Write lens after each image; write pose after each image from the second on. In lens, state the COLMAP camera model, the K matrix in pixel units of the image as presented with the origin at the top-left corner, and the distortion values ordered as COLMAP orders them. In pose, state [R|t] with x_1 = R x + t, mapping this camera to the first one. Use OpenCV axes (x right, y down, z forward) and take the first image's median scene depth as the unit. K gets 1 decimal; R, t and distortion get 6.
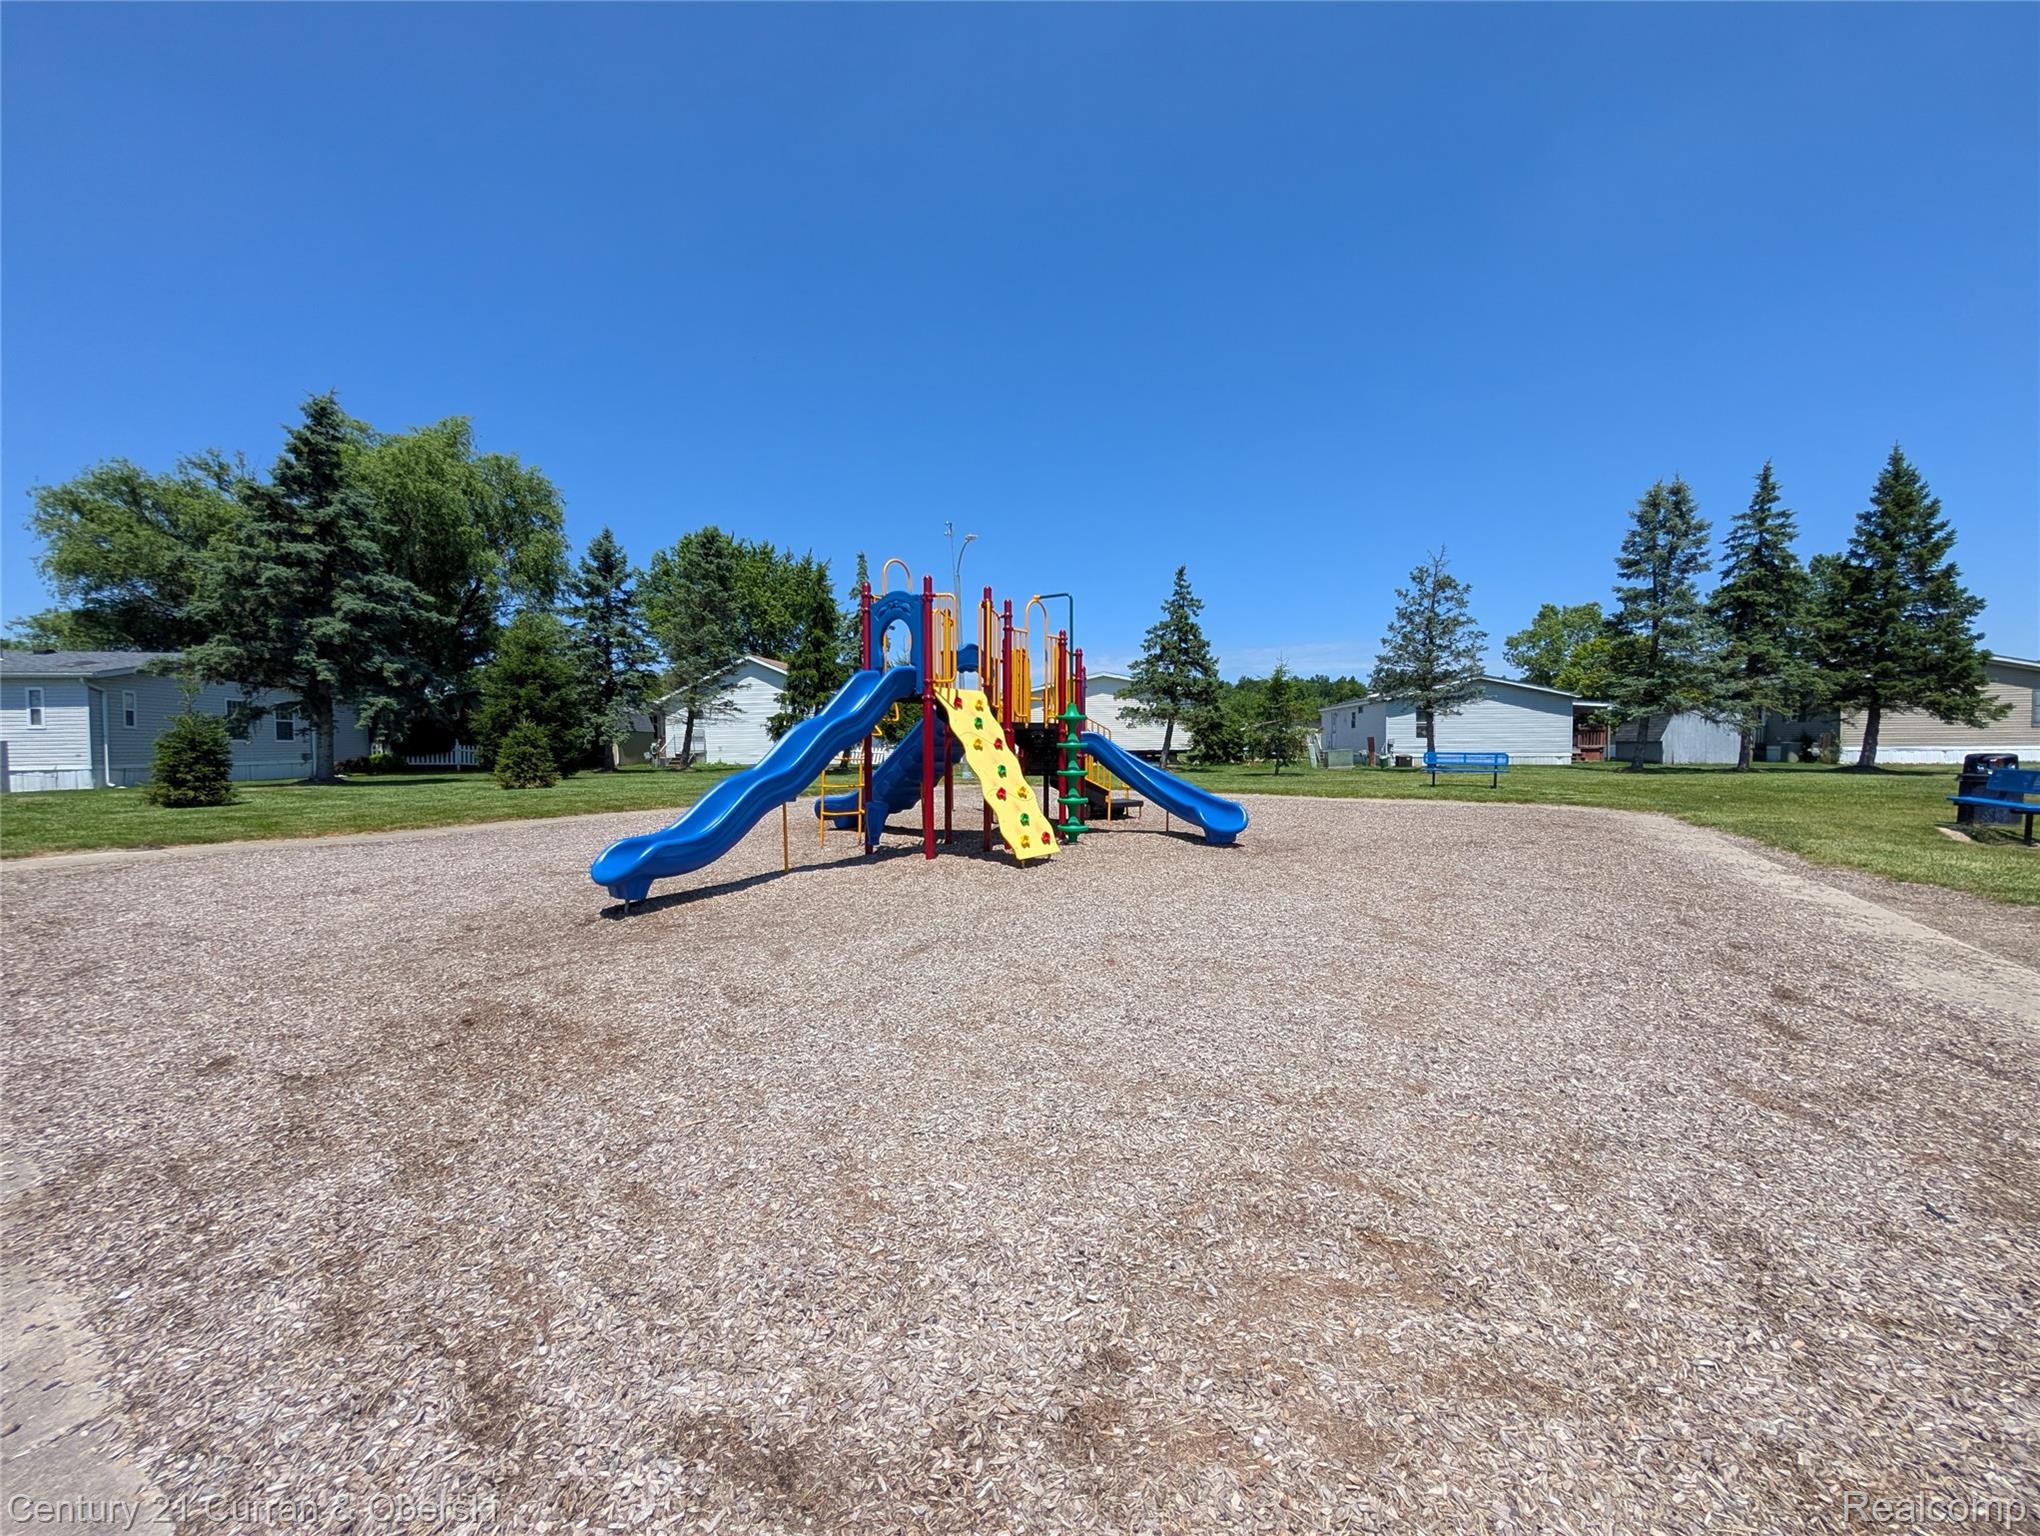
lens RADIAL K [[785.1, 0, 1020.0], [0, 785.1, 768.0], [0, 0, 1]] dist [0.000442, 0.000402]
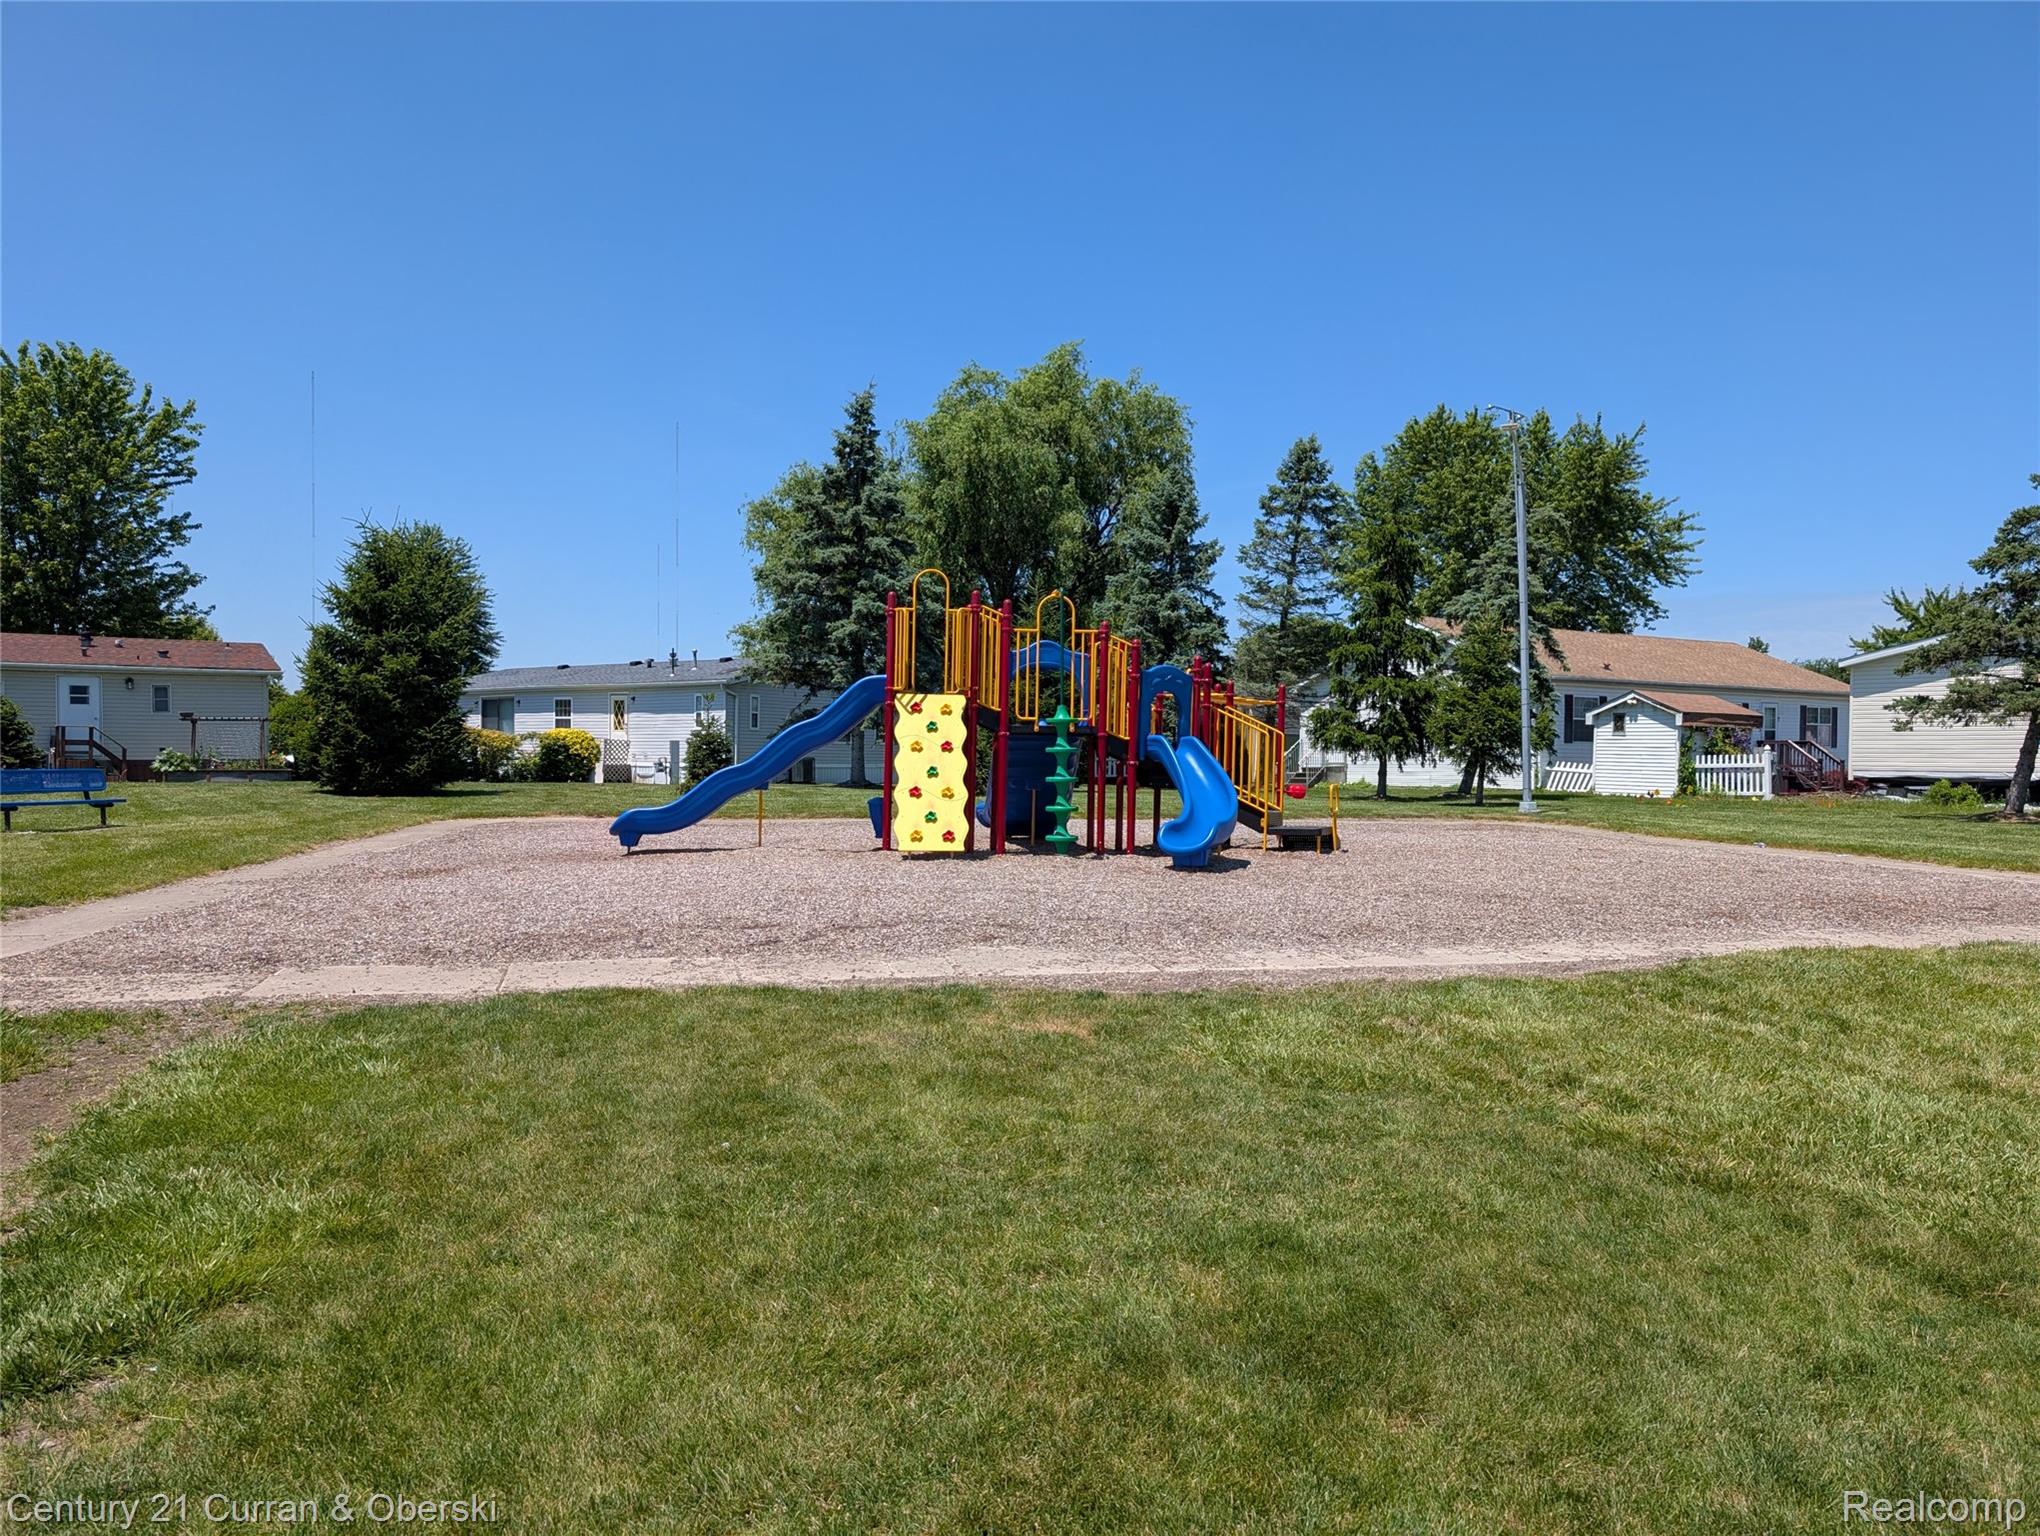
lens RADIAL K [[1591.7, 0, 1020.0], [0, 1591.7, 768.0], [0, 0, 1]] dist [0.190150, -0.000033]
pose [[0.646315, 0.019851, -0.762813, 0.804568], [-0.040715, 0.999135, -0.008496, 0.005496], [0.761984, 0.036549, 0.646564, -0.138067]]
